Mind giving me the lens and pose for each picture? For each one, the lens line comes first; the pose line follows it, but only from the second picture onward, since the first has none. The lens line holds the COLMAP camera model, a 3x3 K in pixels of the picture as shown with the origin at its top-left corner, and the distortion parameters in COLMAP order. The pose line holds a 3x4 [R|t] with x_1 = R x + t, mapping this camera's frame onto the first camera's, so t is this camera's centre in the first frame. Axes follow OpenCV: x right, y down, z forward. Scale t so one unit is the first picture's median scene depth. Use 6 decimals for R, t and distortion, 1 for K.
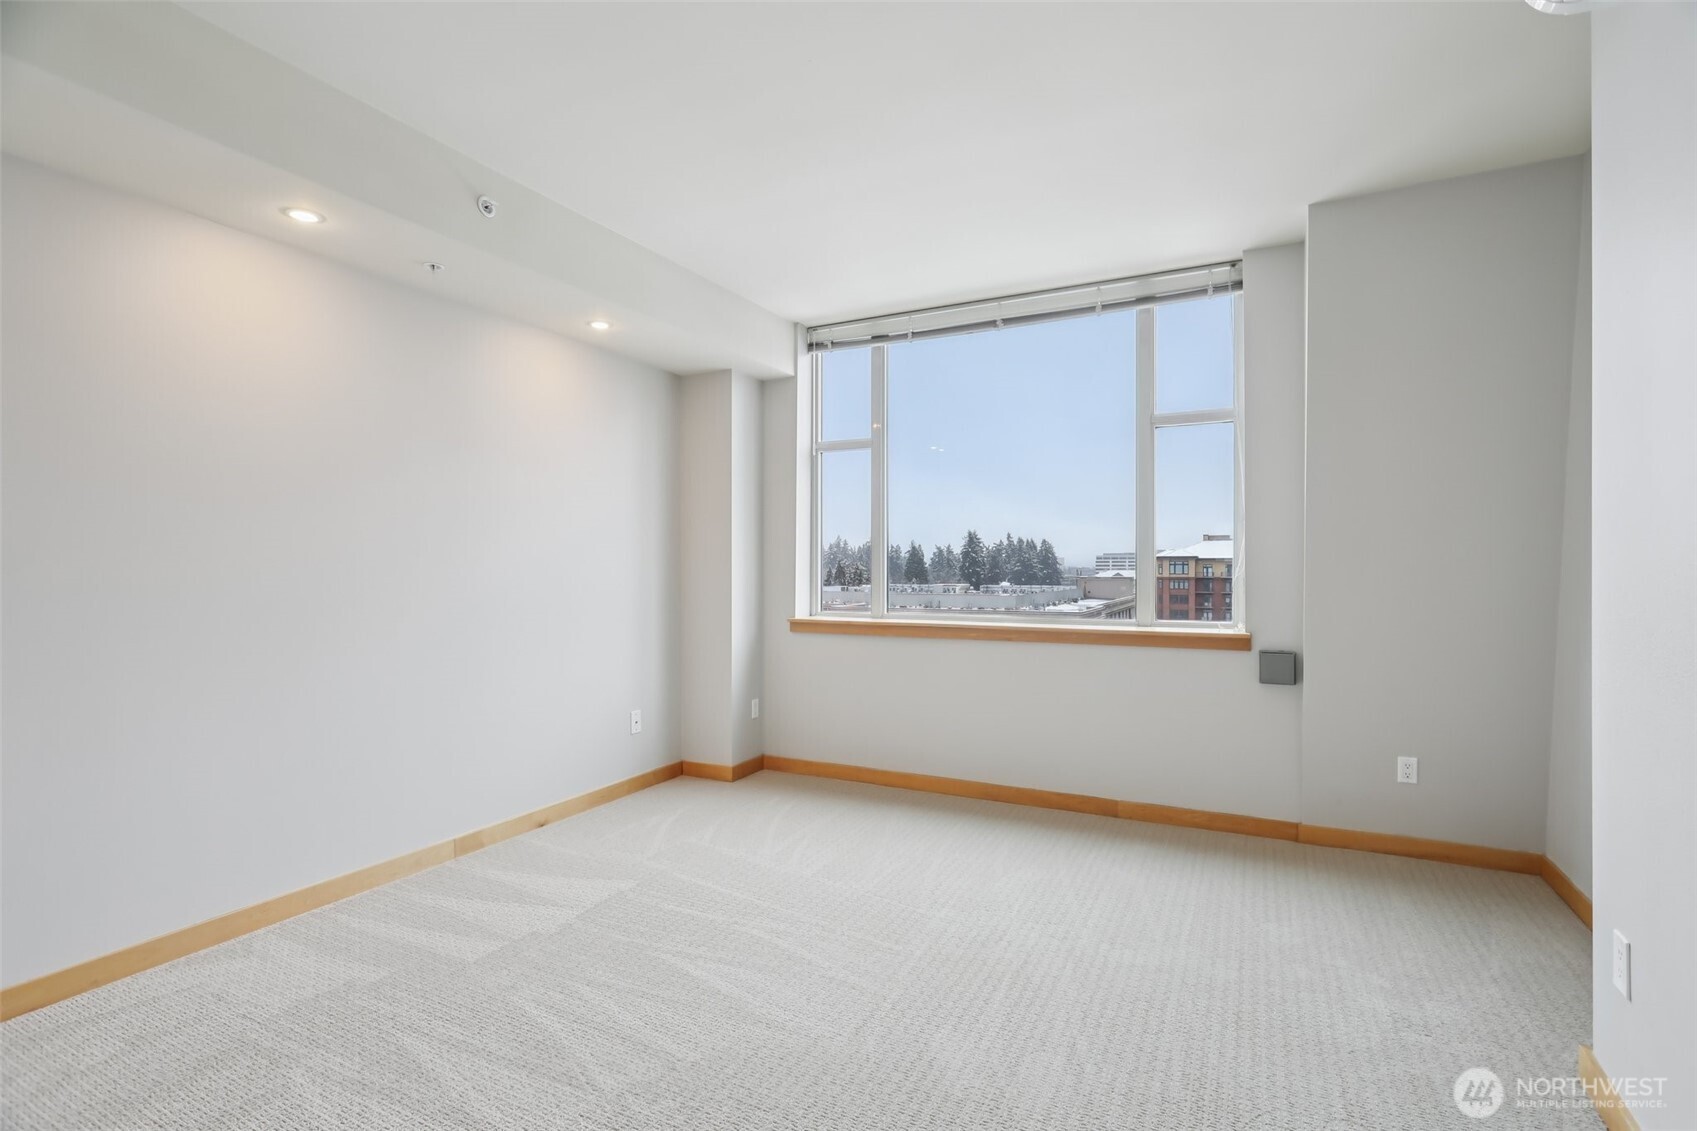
lens RADIAL K [[792.9, 0, 852.3], [0, 792.9, 570.7], [0, 0, 1]] dist [-0.001270, 0.001255]
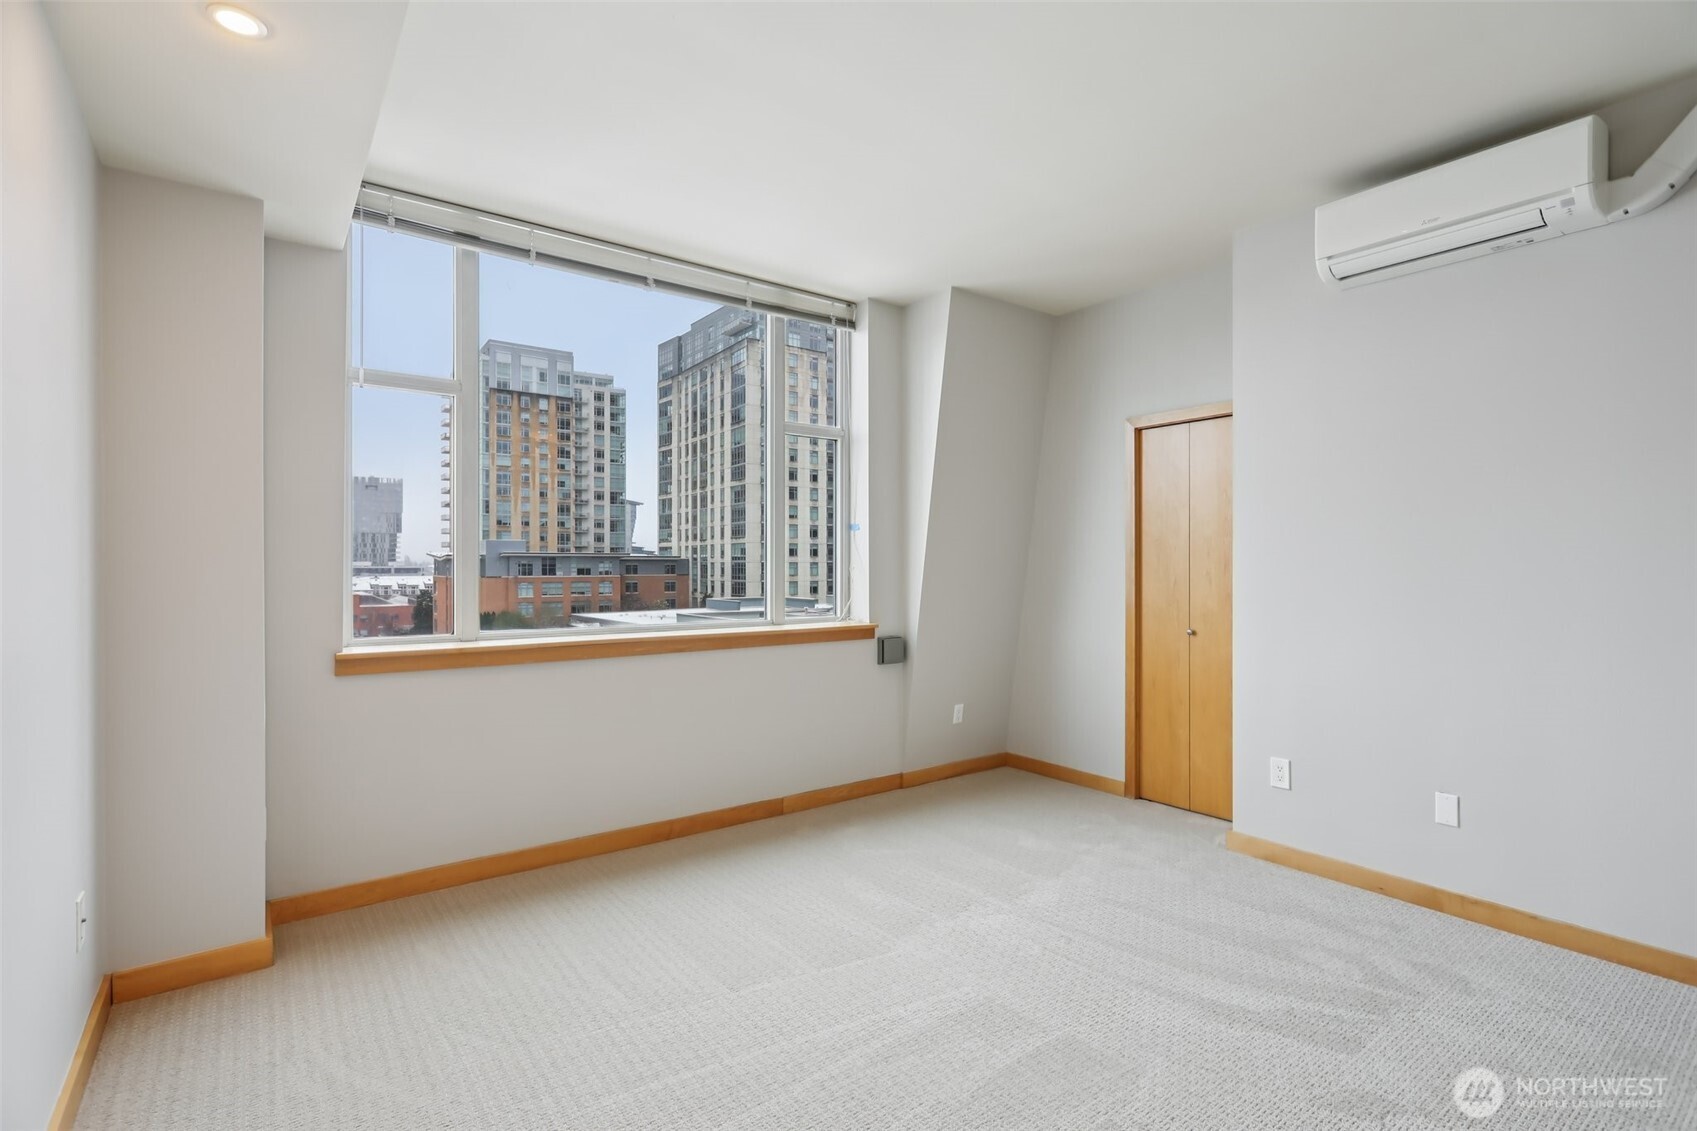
lens RADIAL K [[792.9, 0, 849.9], [0, 792.9, 570.2], [0, 0, 1]] dist [-0.001270, 0.001255]
pose [[0.442770, -0.004793, 0.896622, -0.537231], [0.003372, 0.999988, 0.003680, -0.004736], [-0.896629, 0.001394, 0.442781, 0.474917]]
